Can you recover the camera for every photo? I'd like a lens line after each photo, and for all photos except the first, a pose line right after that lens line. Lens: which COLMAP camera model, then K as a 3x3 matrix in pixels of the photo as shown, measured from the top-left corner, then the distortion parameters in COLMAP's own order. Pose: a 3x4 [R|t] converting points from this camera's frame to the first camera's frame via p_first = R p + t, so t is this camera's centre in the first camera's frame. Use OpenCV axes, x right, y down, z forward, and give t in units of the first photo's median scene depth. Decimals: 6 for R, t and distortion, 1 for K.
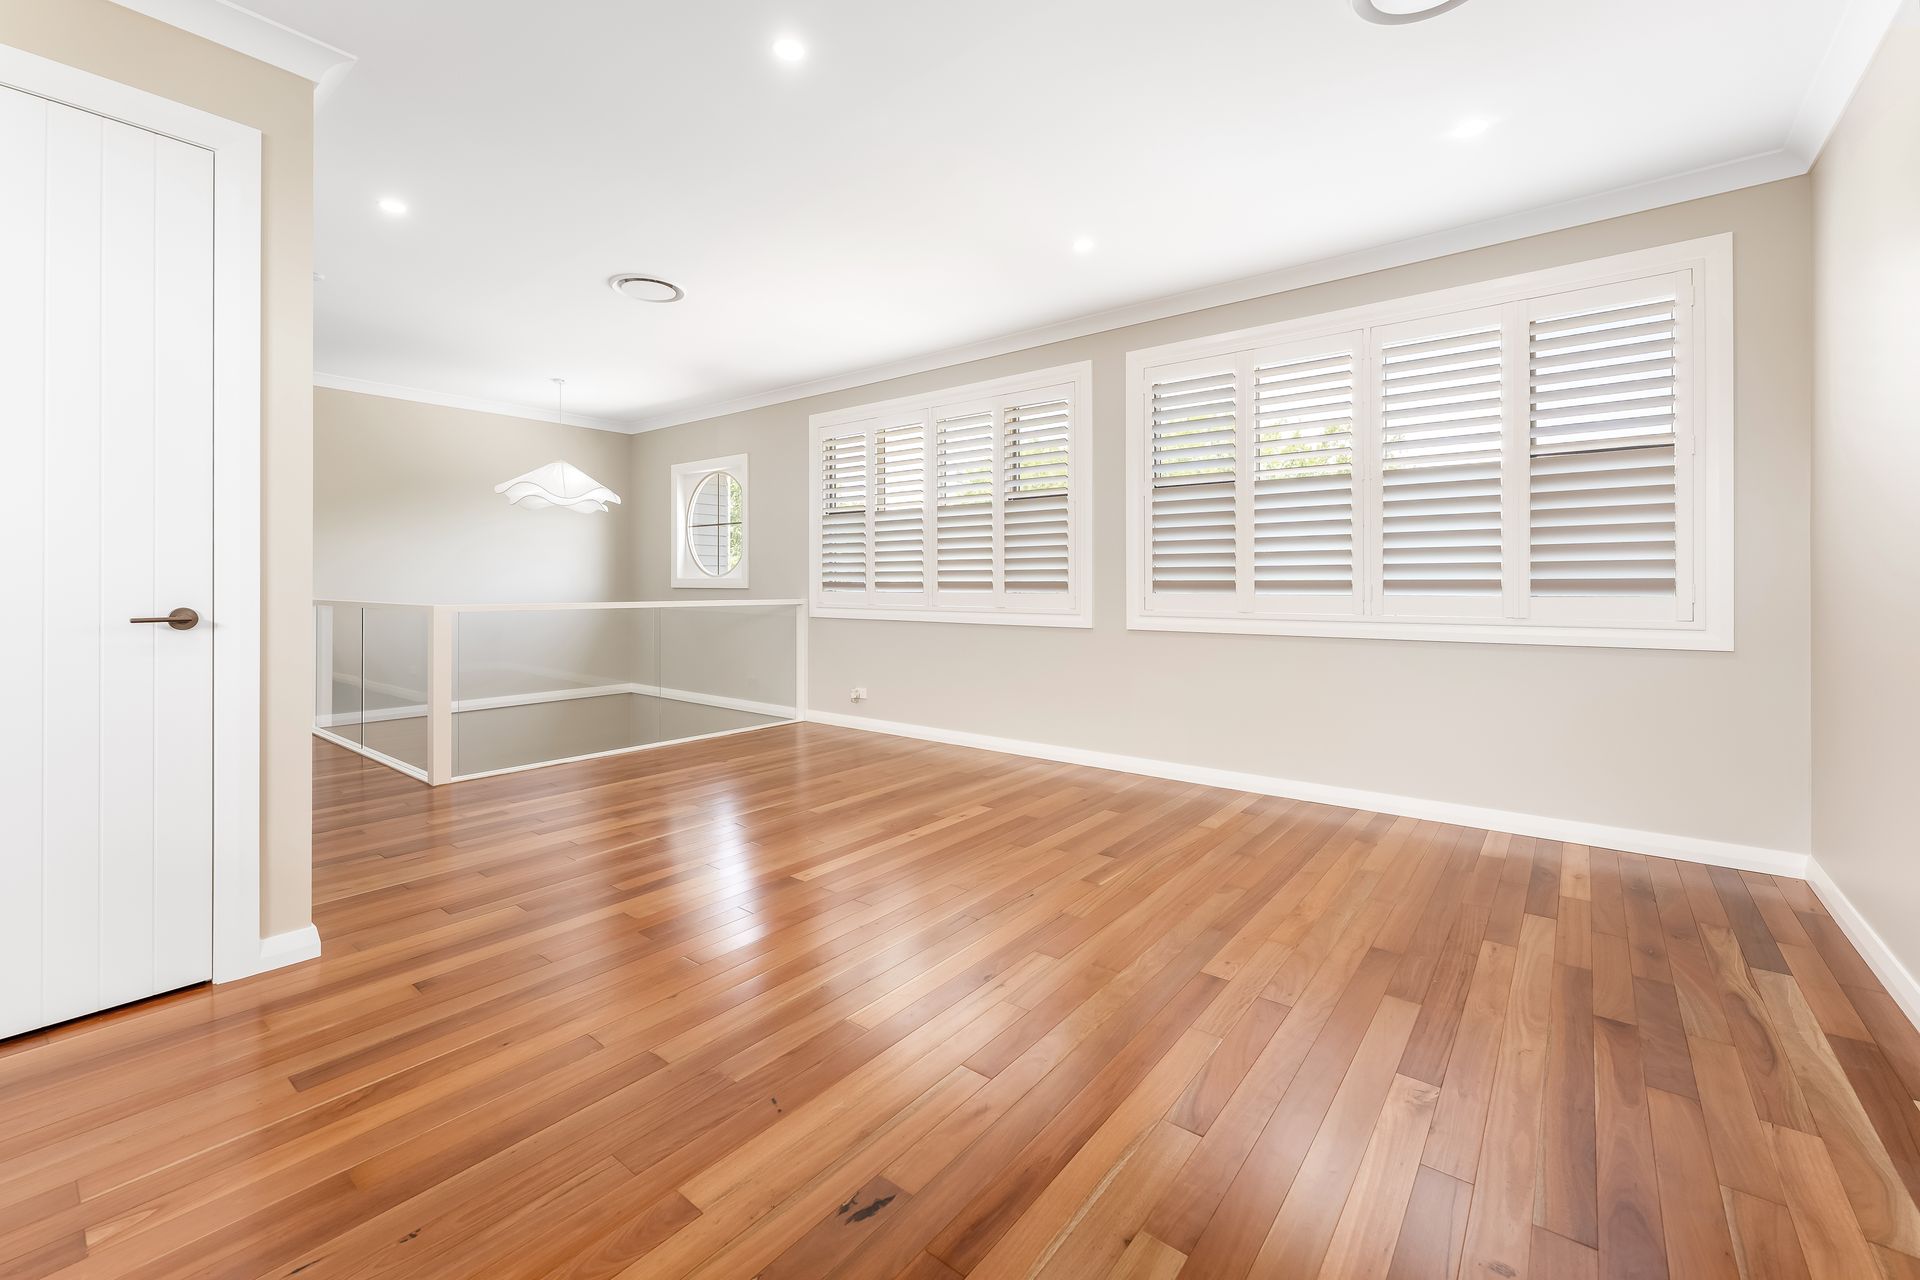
lens RADIAL K [[779.0, 0, 958.0], [0, 779.0, 586.2], [0, 0, 1]] dist [0.000022, 0.000084]
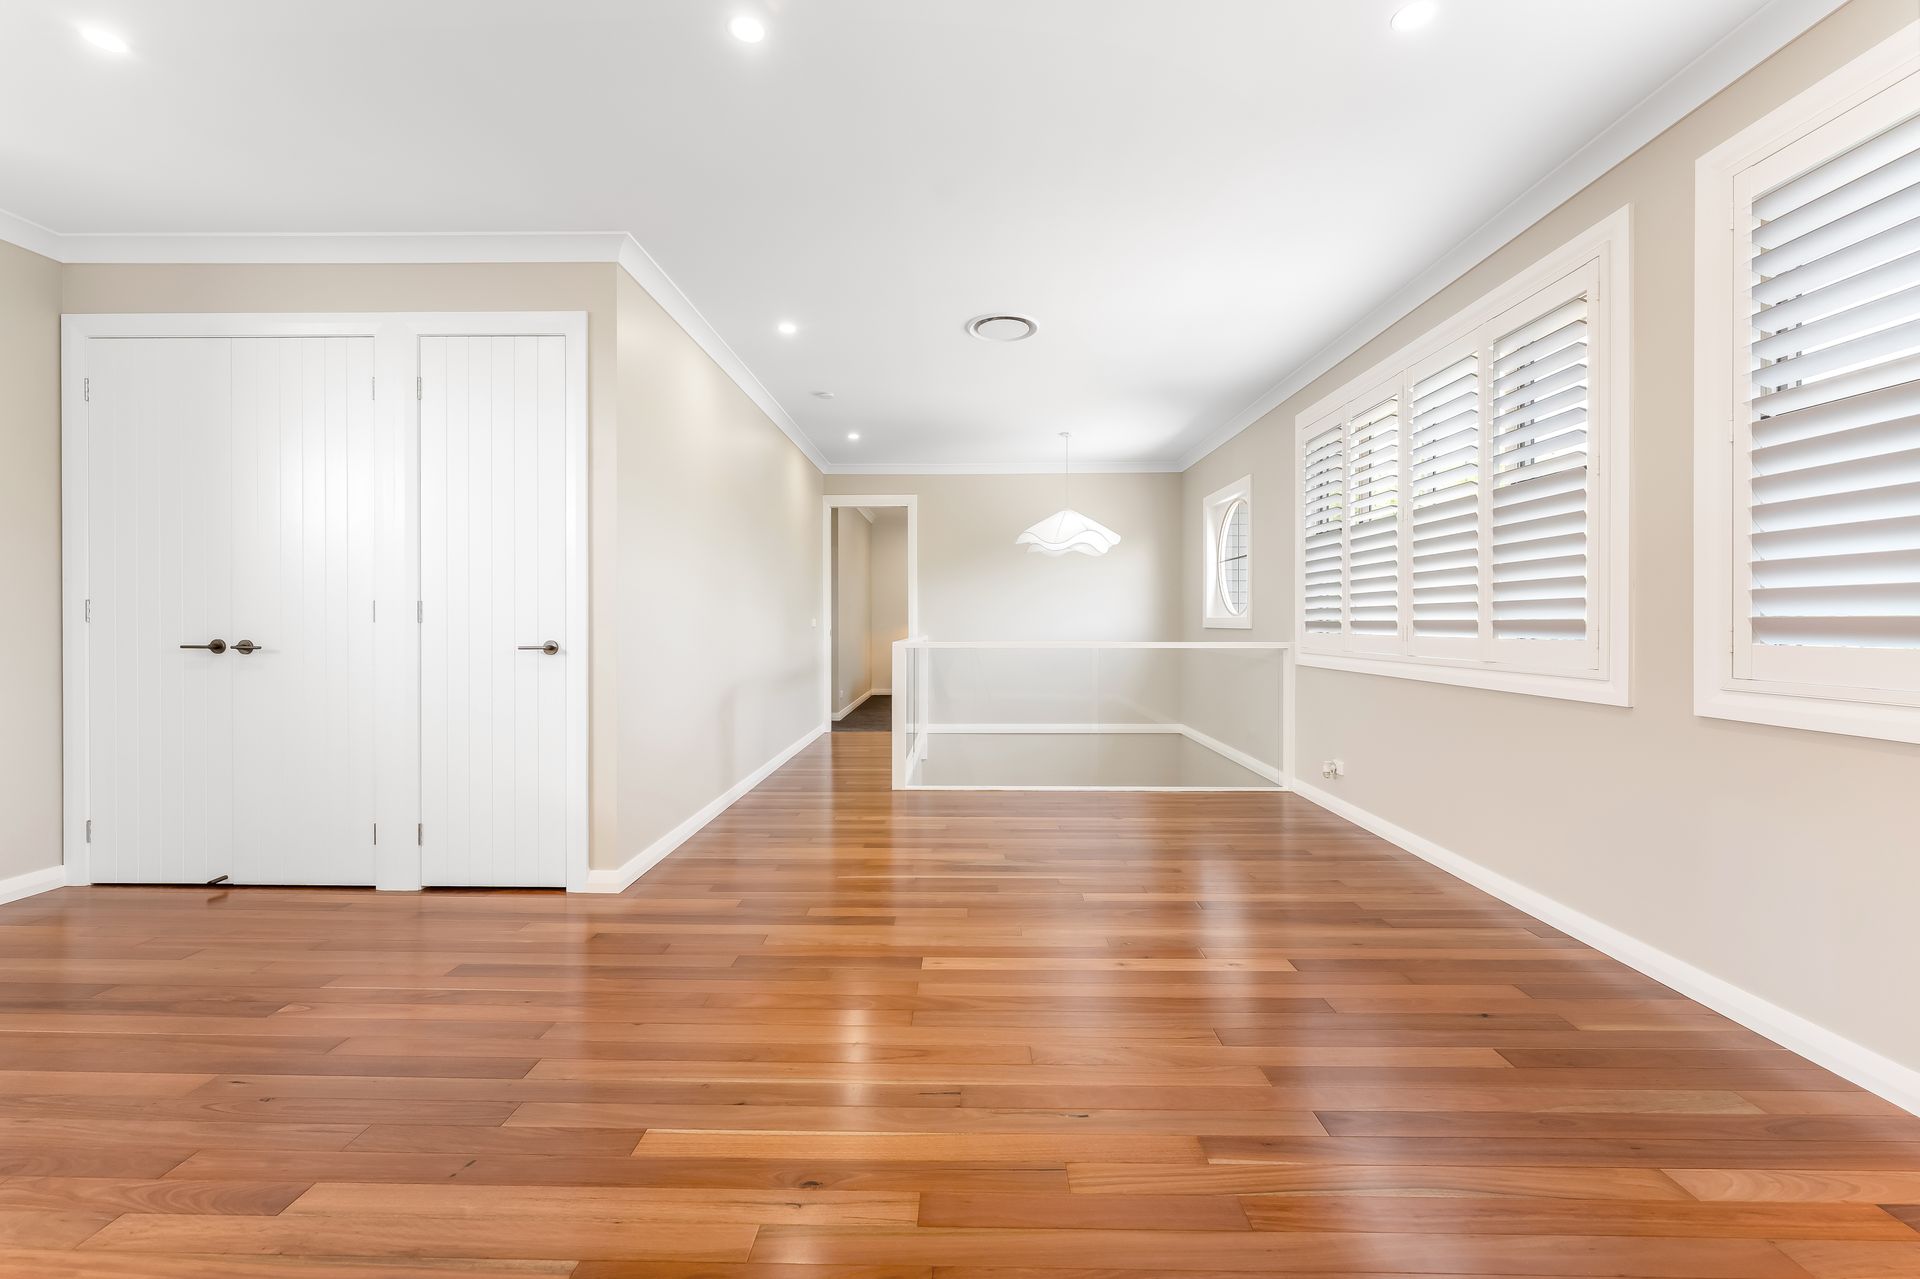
lens RADIAL K [[766.5, 0, 960.0], [0, 766.5, 633.2], [0, 0, 1]] dist [0.000567, -0.000019]
pose [[0.610522, 0.009502, -0.791942, 0.301605], [-0.001110, 0.999937, 0.011142, -0.002038], [0.791998, -0.005924, 0.610495, 0.310795]]
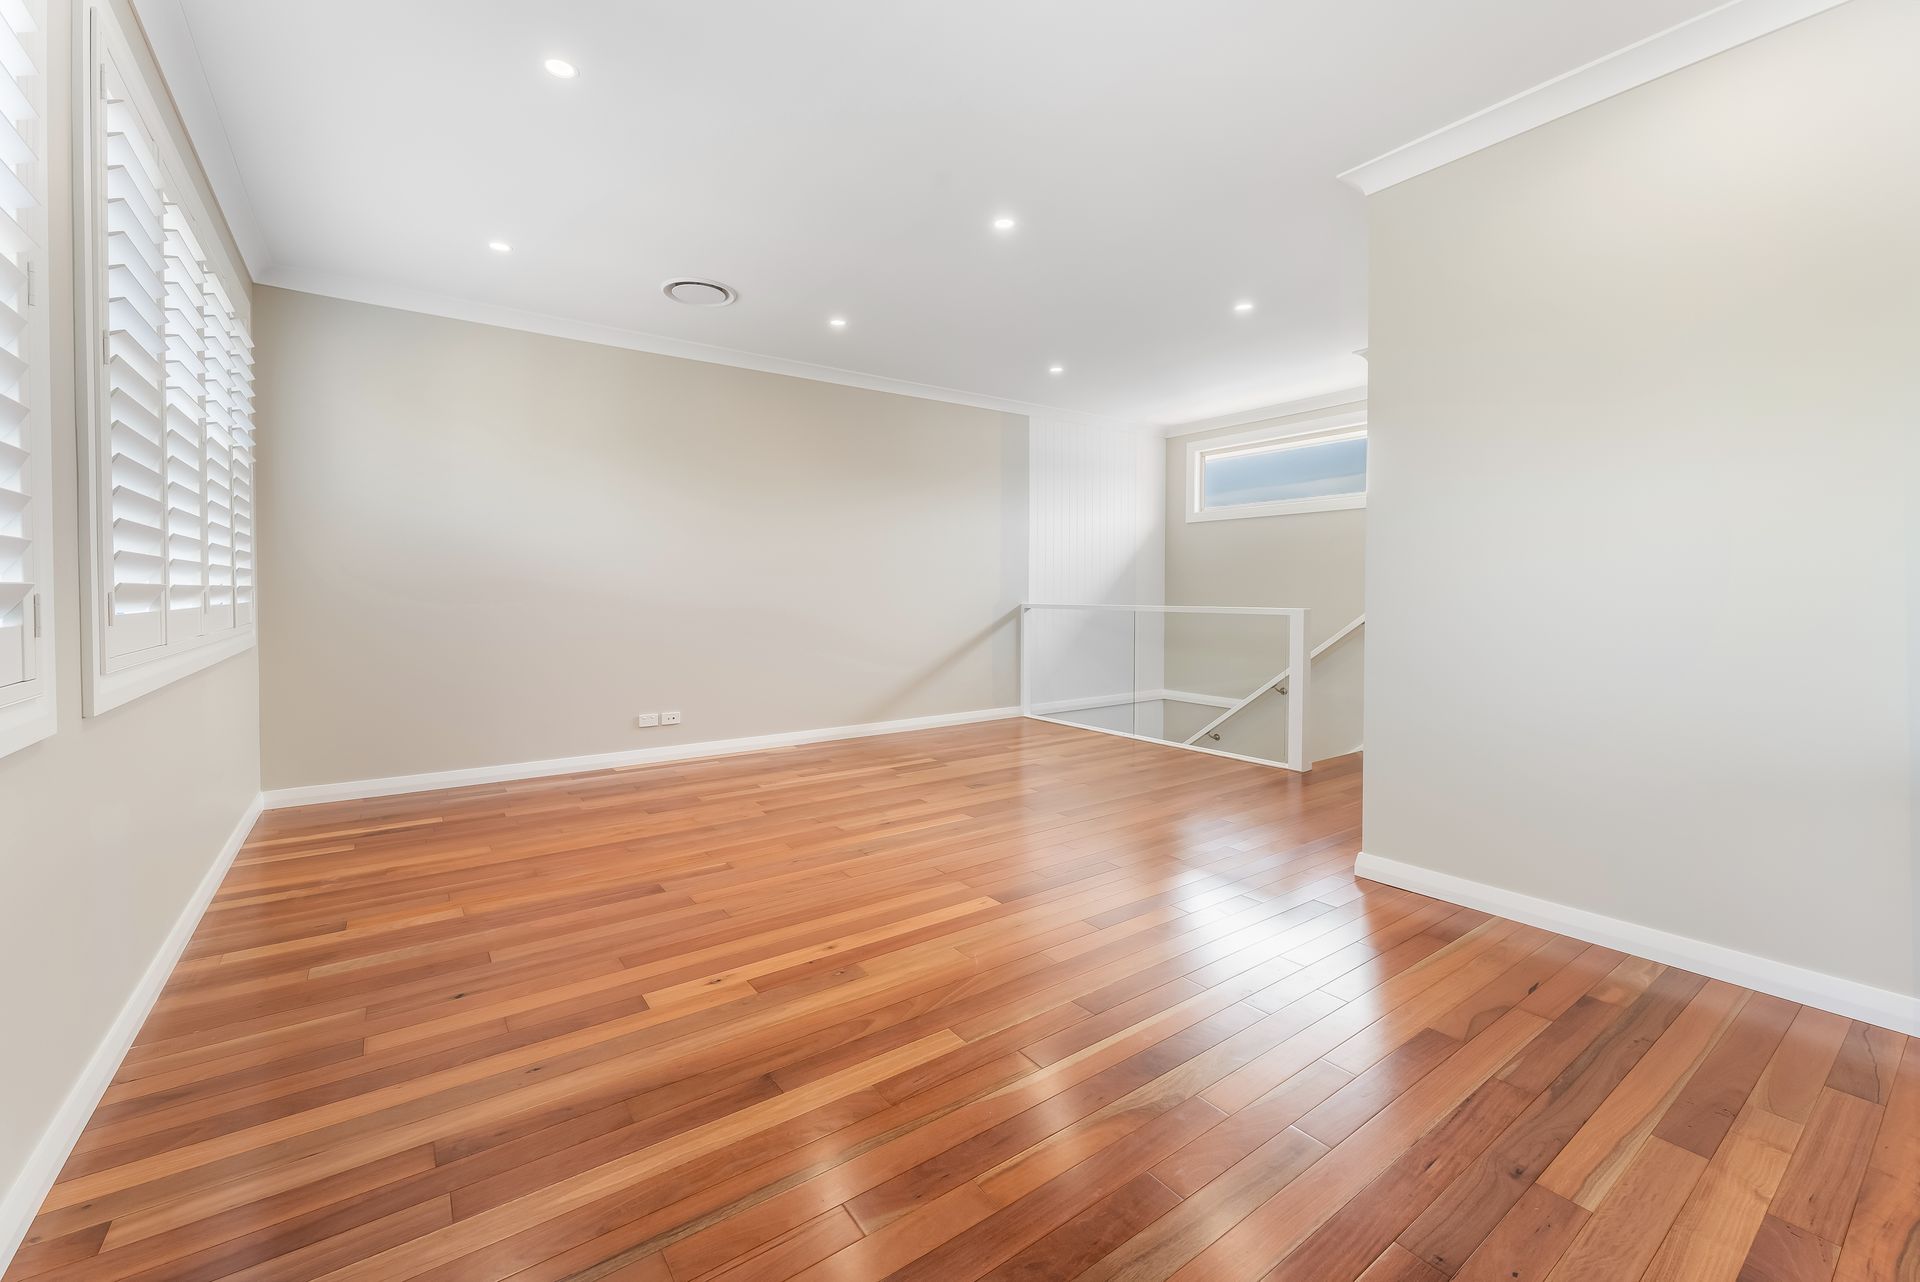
lens RADIAL K [[779.0, 0, 958.0], [0, 779.0, 587.2], [0, 0, 1]] dist [0.000022, 0.000084]
pose [[-0.963596, -0.001309, 0.267359, -0.257475], [-0.001196, 0.999999, 0.000585, -0.006065], [-0.267359, 0.000244, -0.963597, 1.181283]]
